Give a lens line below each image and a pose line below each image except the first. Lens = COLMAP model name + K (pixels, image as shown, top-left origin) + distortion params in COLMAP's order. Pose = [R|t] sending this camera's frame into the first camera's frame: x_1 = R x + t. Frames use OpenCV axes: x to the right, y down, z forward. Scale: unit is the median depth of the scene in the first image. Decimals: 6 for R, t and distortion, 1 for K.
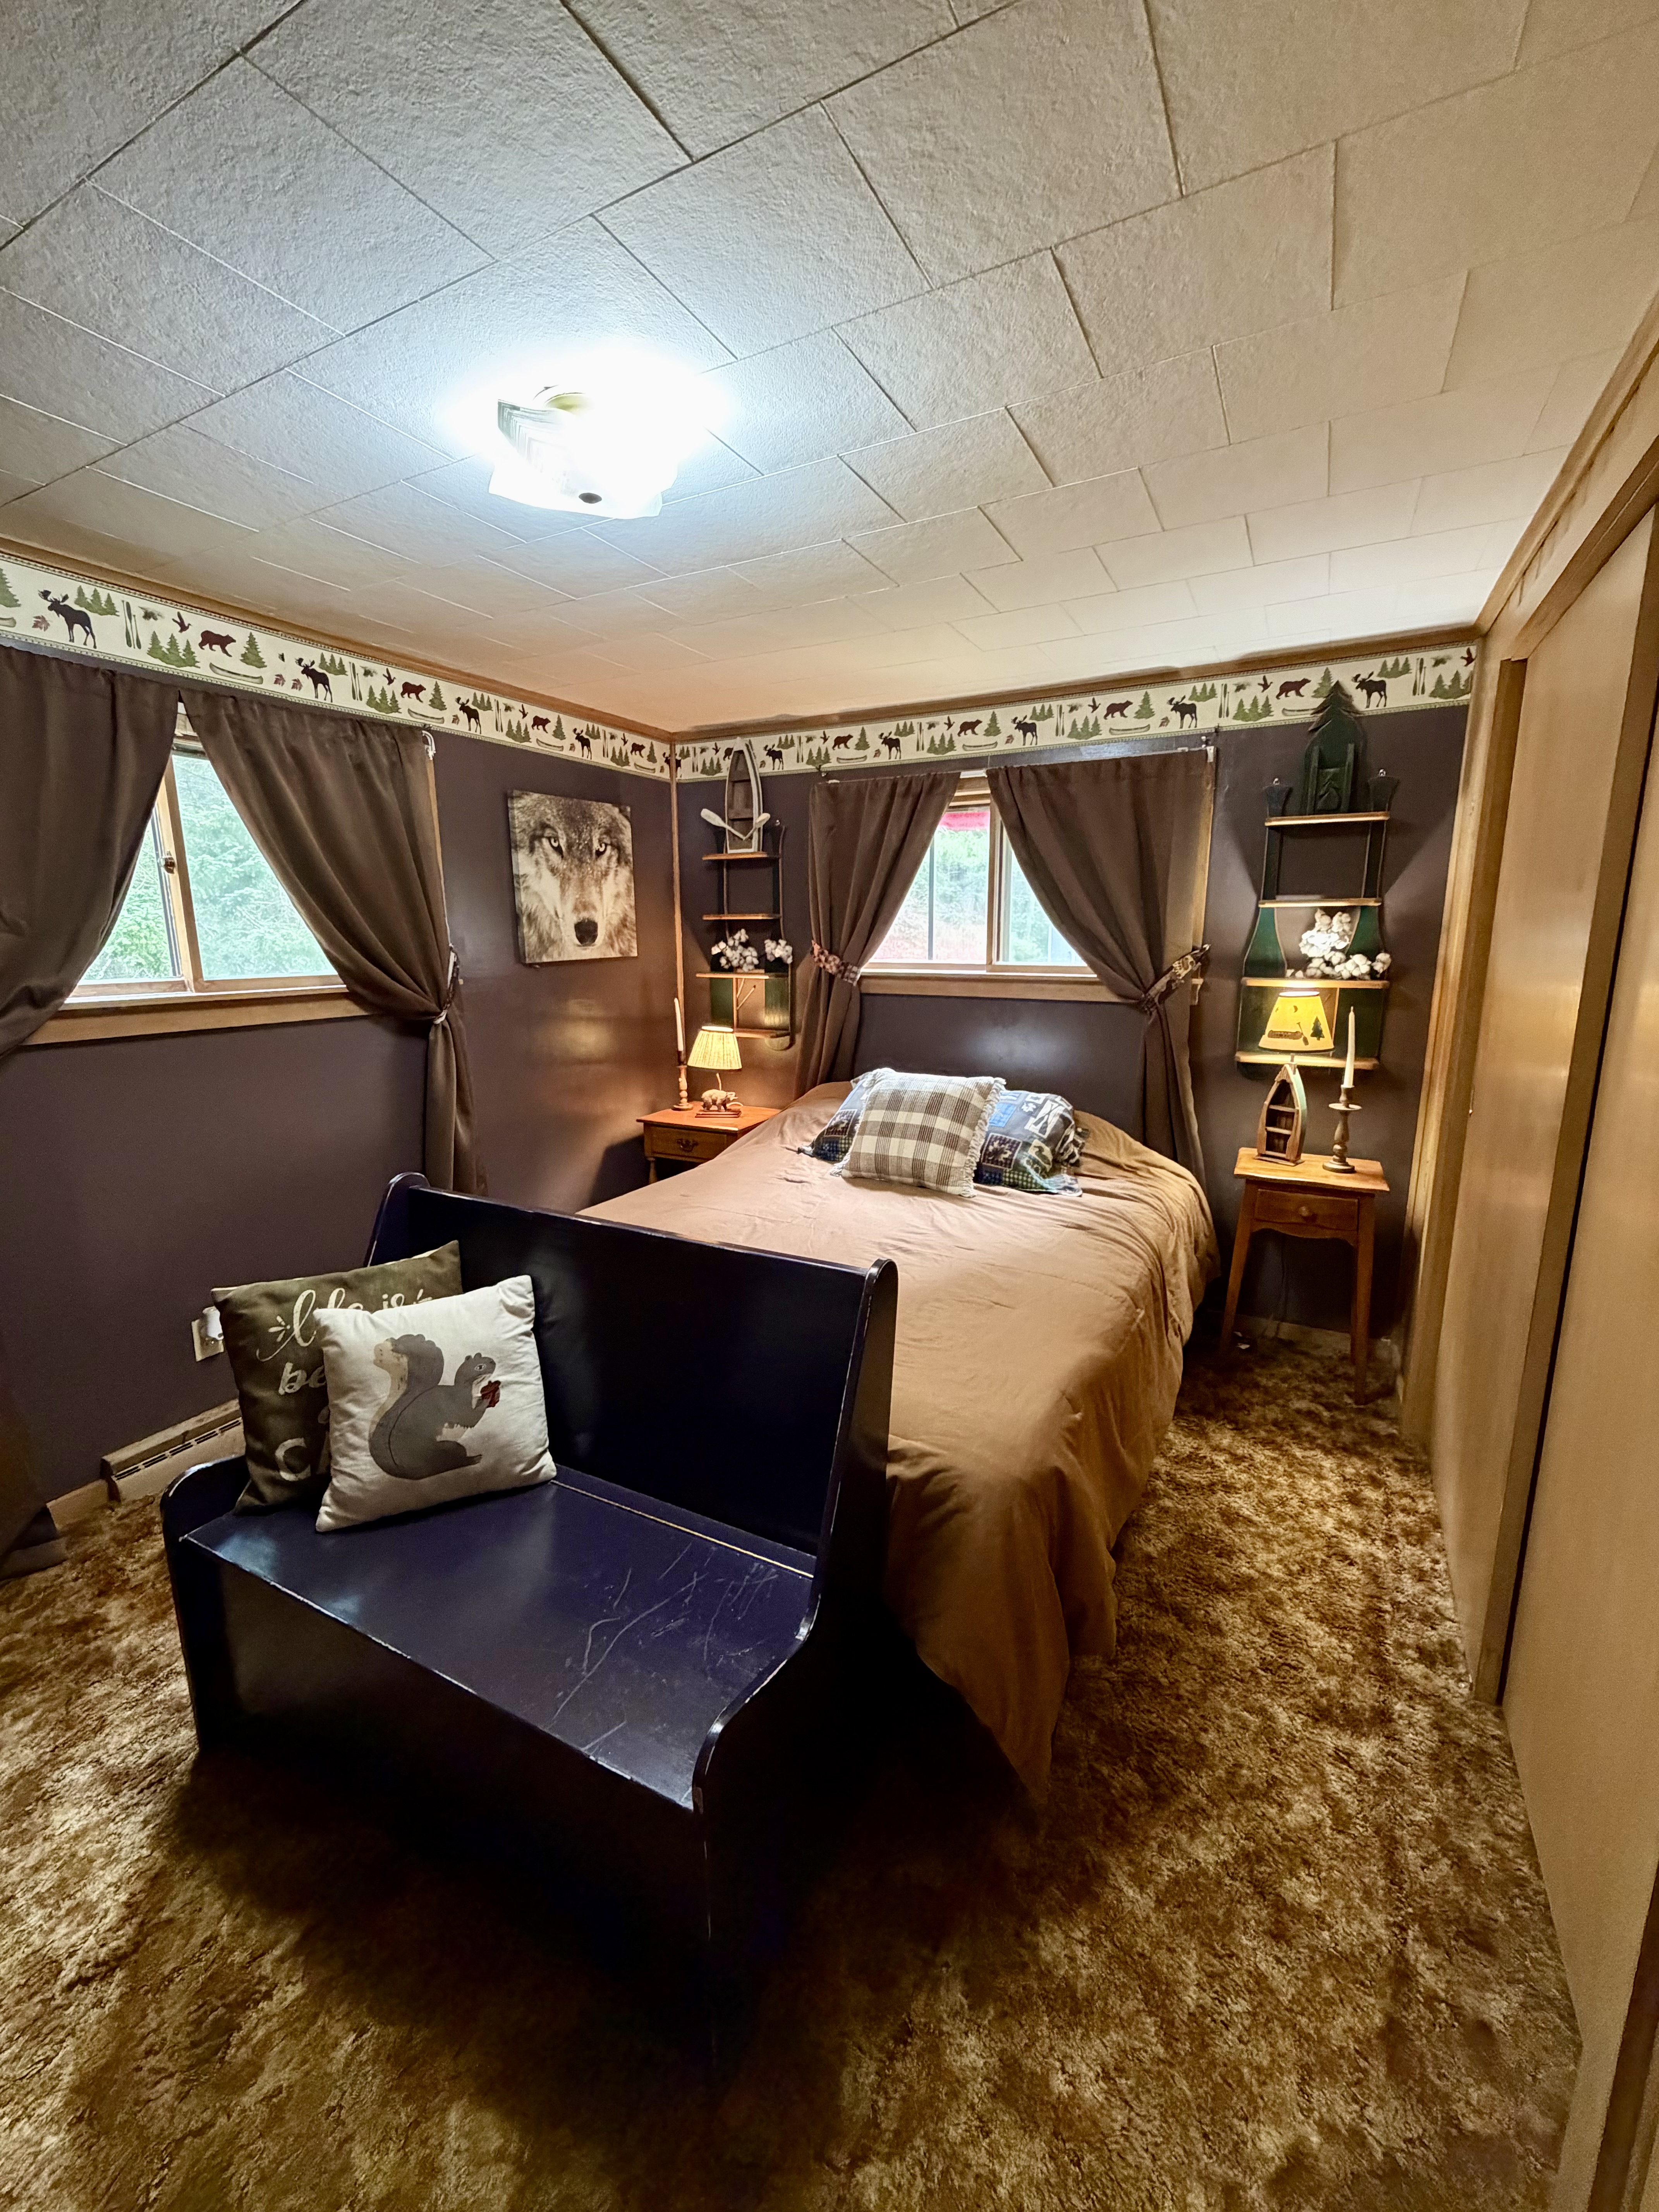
lens RADIAL K [[881.5, 0, 829.5], [0, 881.5, 1105.2], [0, 0, 1]] dist [0.001040, 0.000080]
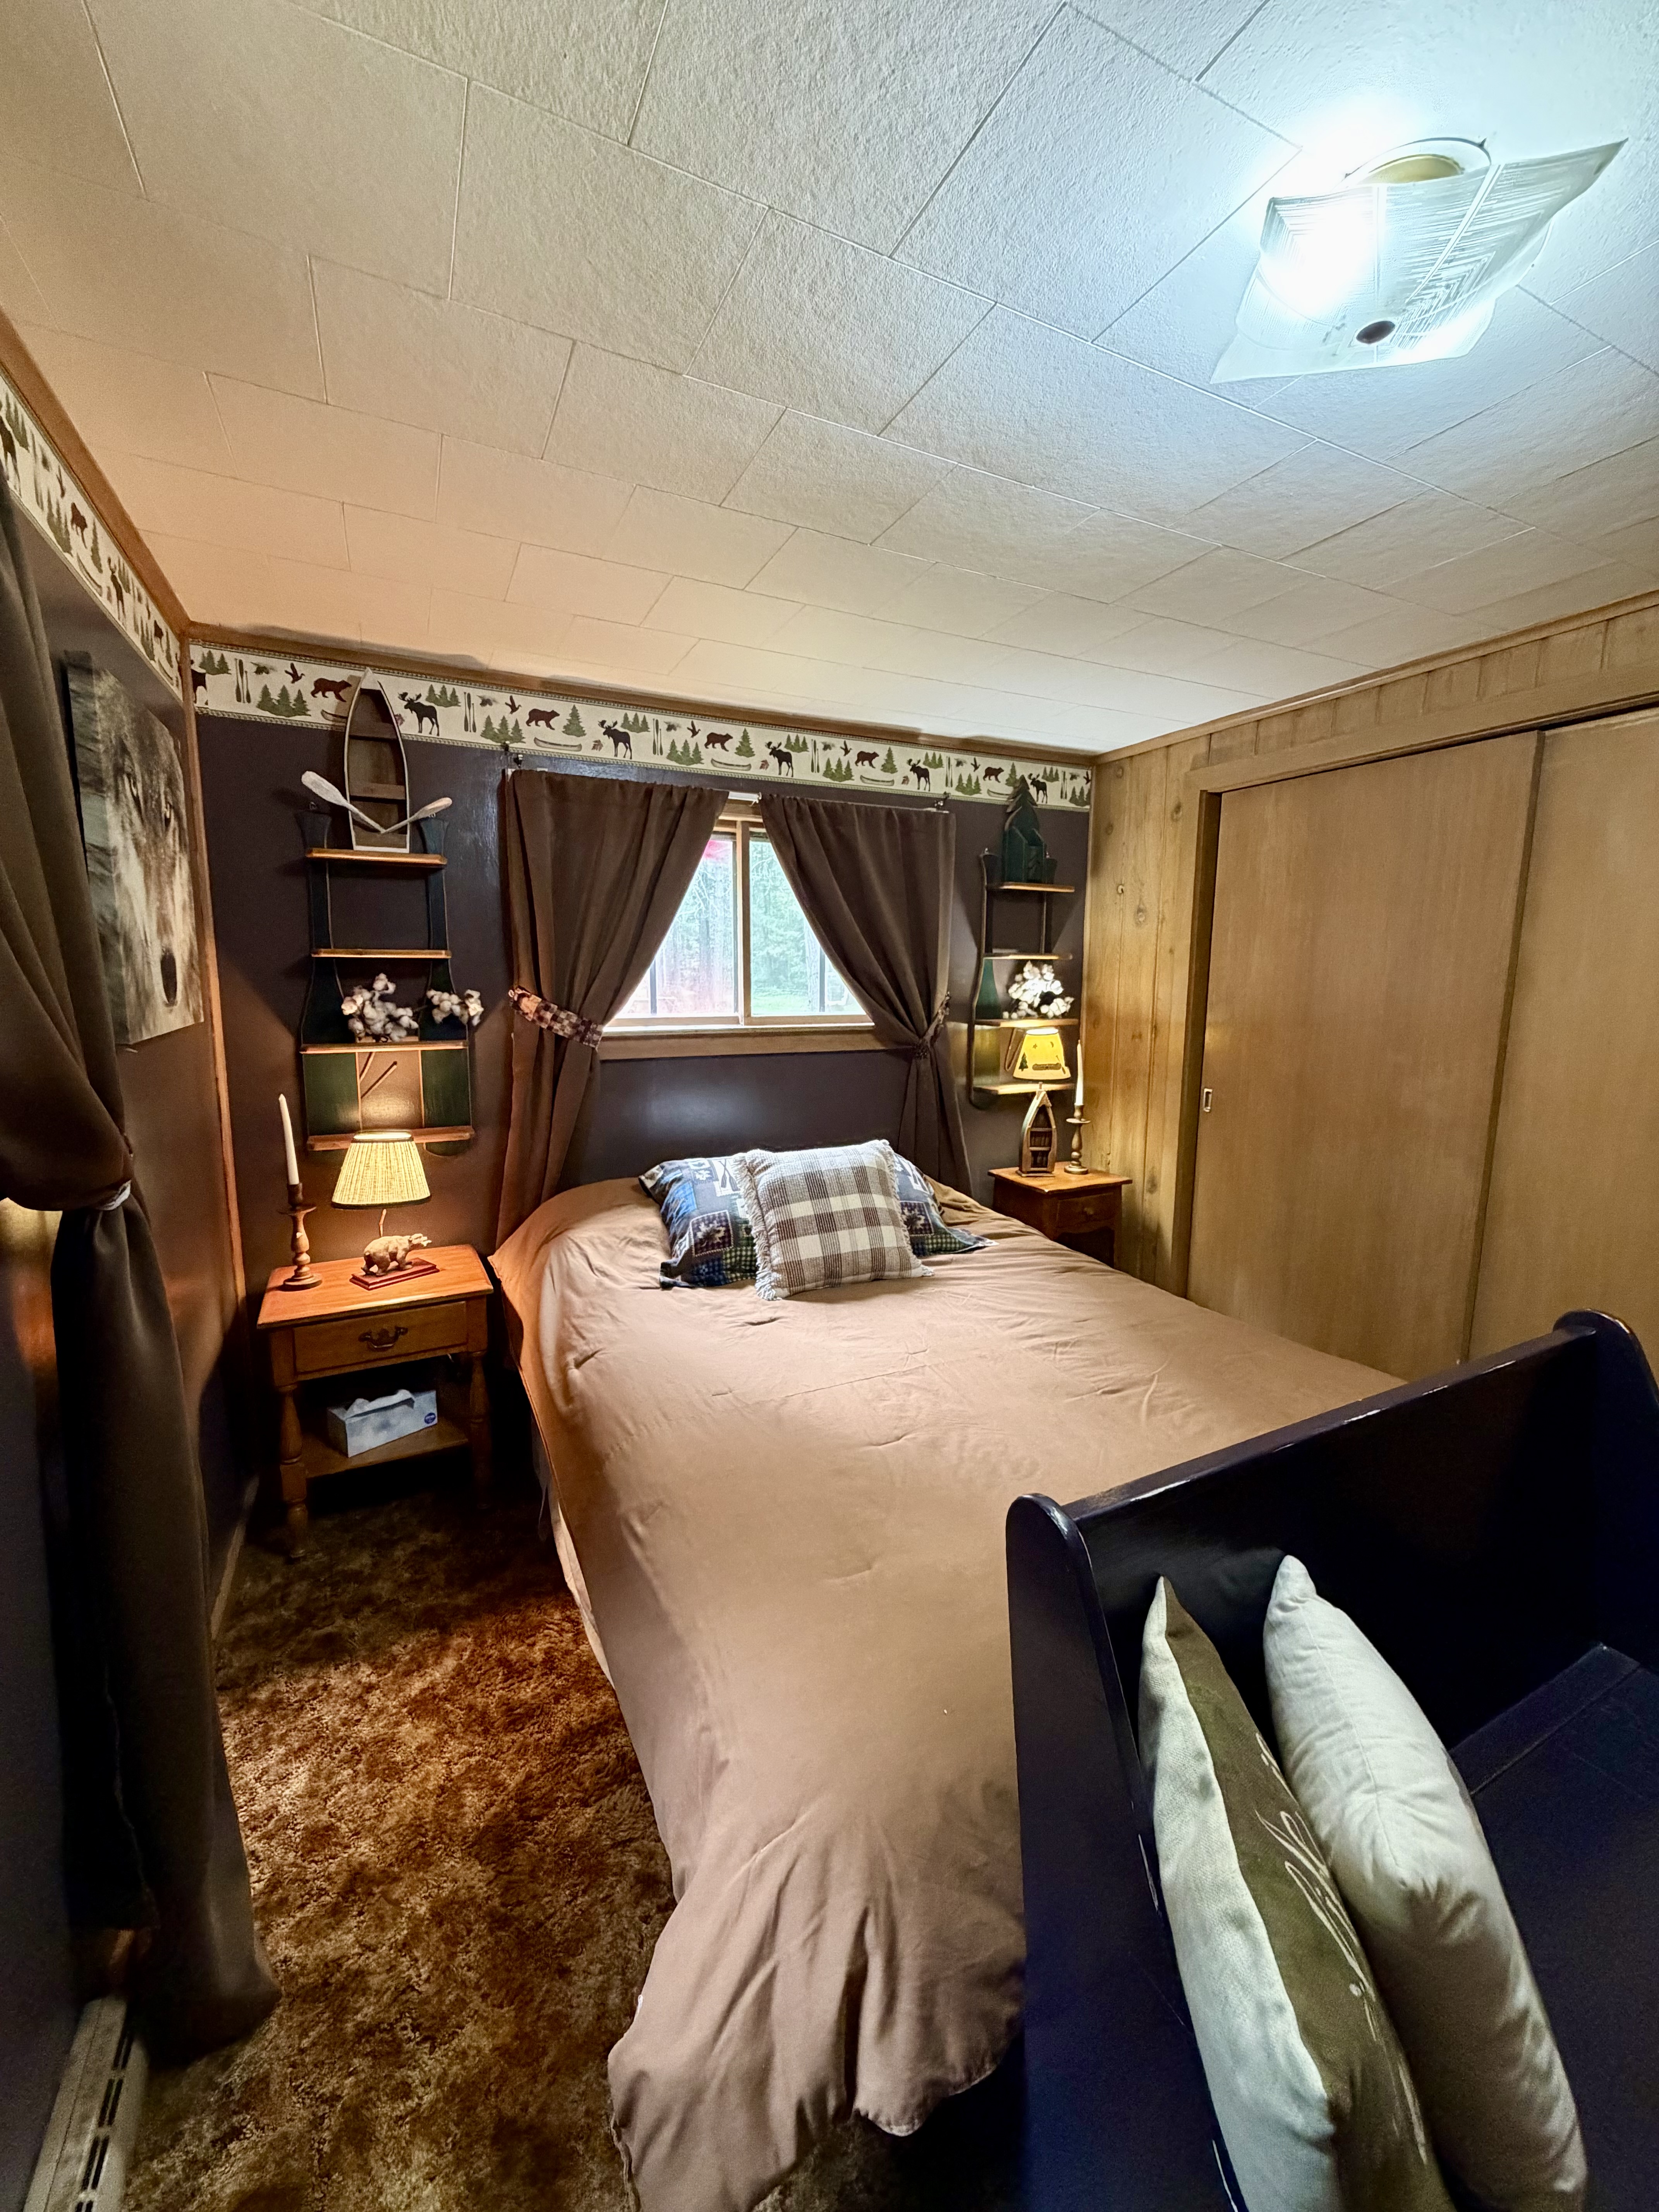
lens RADIAL K [[881.5, 0, 833.1], [0, 881.5, 1101.5], [0, 0, 1]] dist [0.001040, 0.000080]
pose [[0.577067, -0.109773, 0.809286, -0.558796], [0.156097, 0.987482, 0.022638, -0.097210], [-0.801640, 0.113264, 0.586979, 0.503639]]
